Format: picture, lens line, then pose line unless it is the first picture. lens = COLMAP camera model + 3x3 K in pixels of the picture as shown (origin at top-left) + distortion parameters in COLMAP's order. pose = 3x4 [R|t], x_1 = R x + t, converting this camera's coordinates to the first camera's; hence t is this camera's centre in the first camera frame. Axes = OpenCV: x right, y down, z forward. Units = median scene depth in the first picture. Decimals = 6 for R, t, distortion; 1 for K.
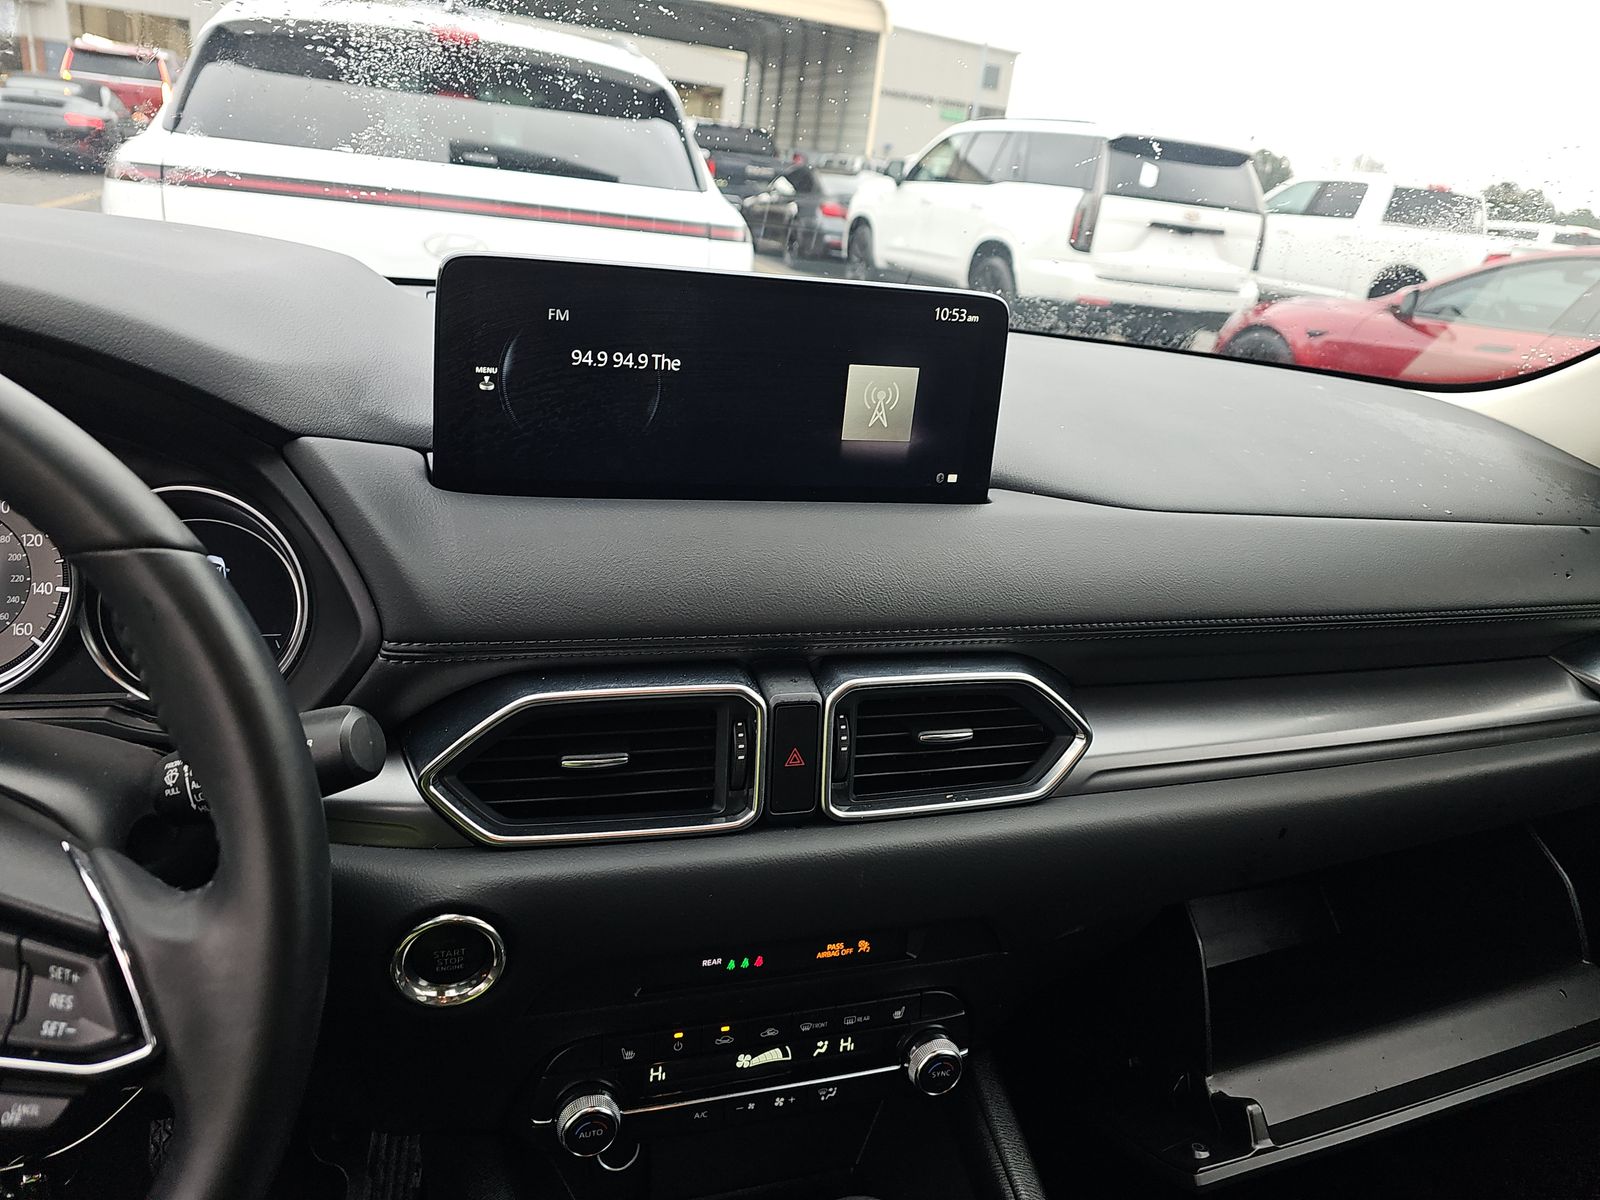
lens RADIAL K [[1032.1, 0, 802.3], [0, 1032.1, 589.9], [0, 0, 1]] dist [-0.002036, -0.014109]
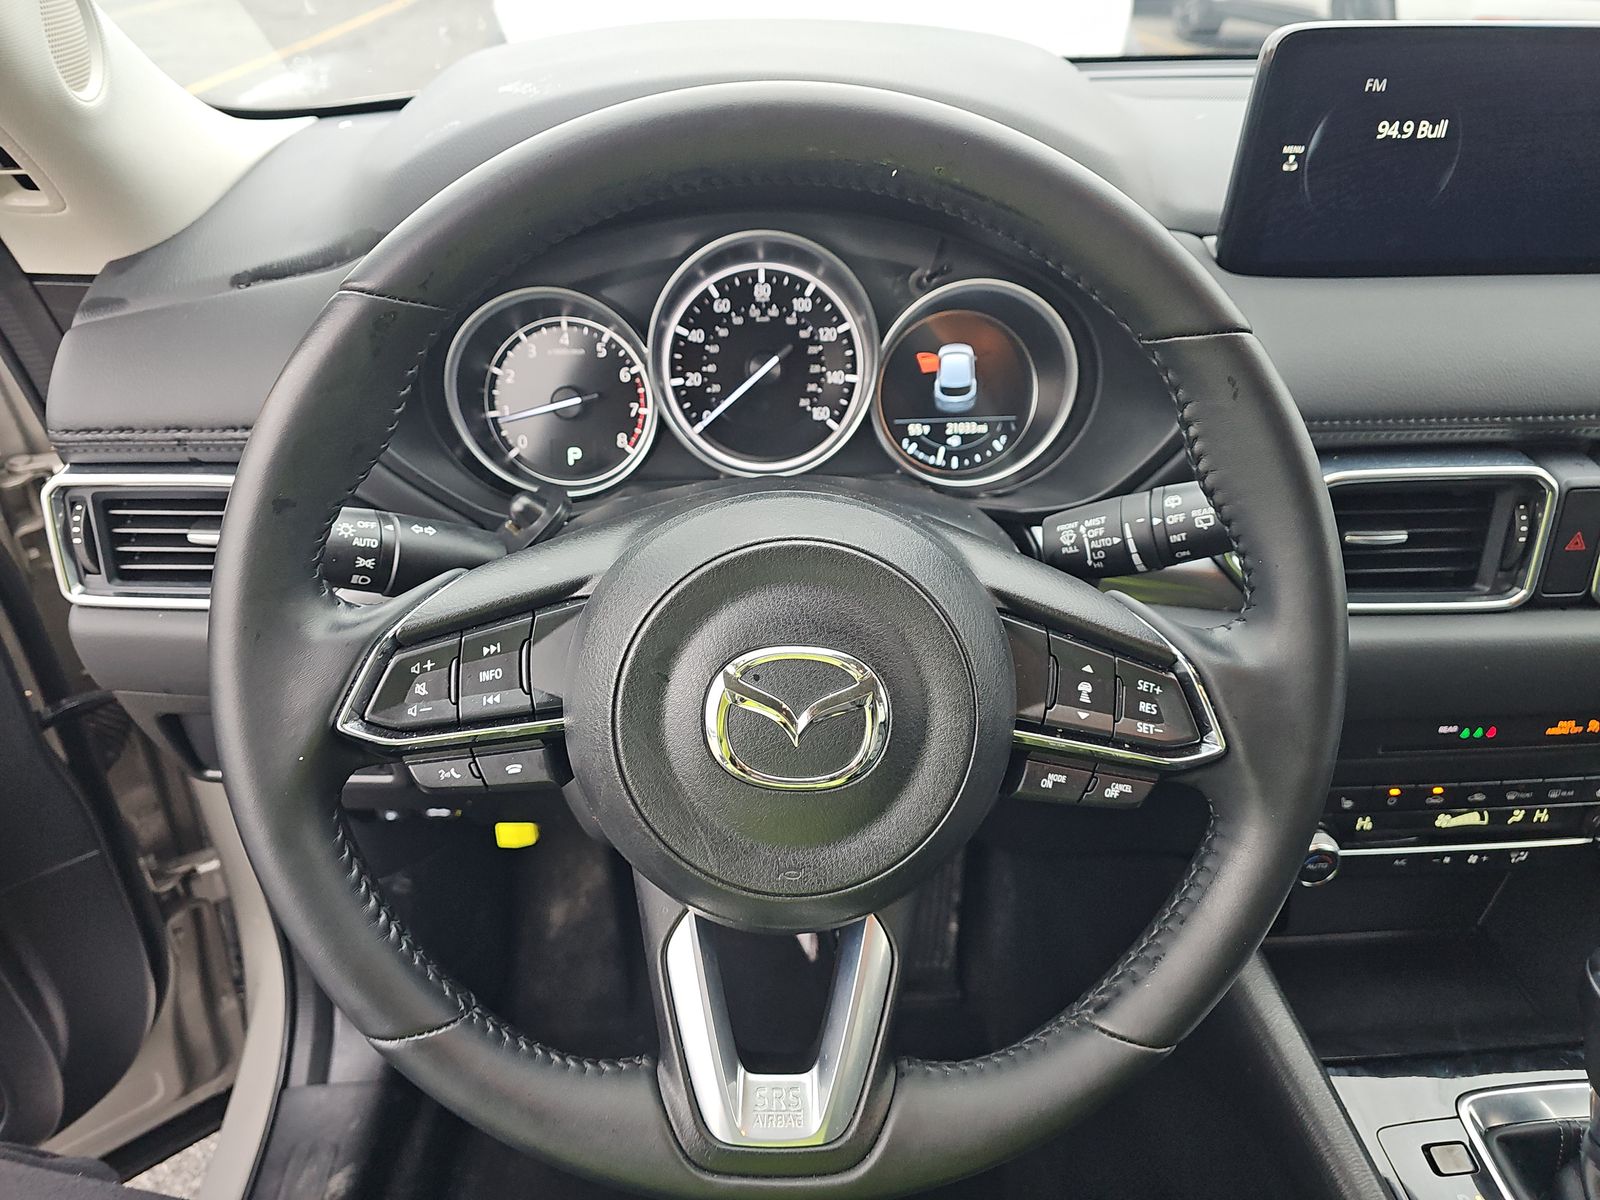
lens RADIAL K [[1032.1, 0, 798.6], [0, 1032.1, 603.5], [0, 0, 1]] dist [-0.002036, -0.014109]
pose [[0.962931, 0.045828, -0.265827, -0.464558], [0.010430, 0.978401, 0.206454, 0.007835], [0.269546, -0.201574, 0.941654, -0.157338]]
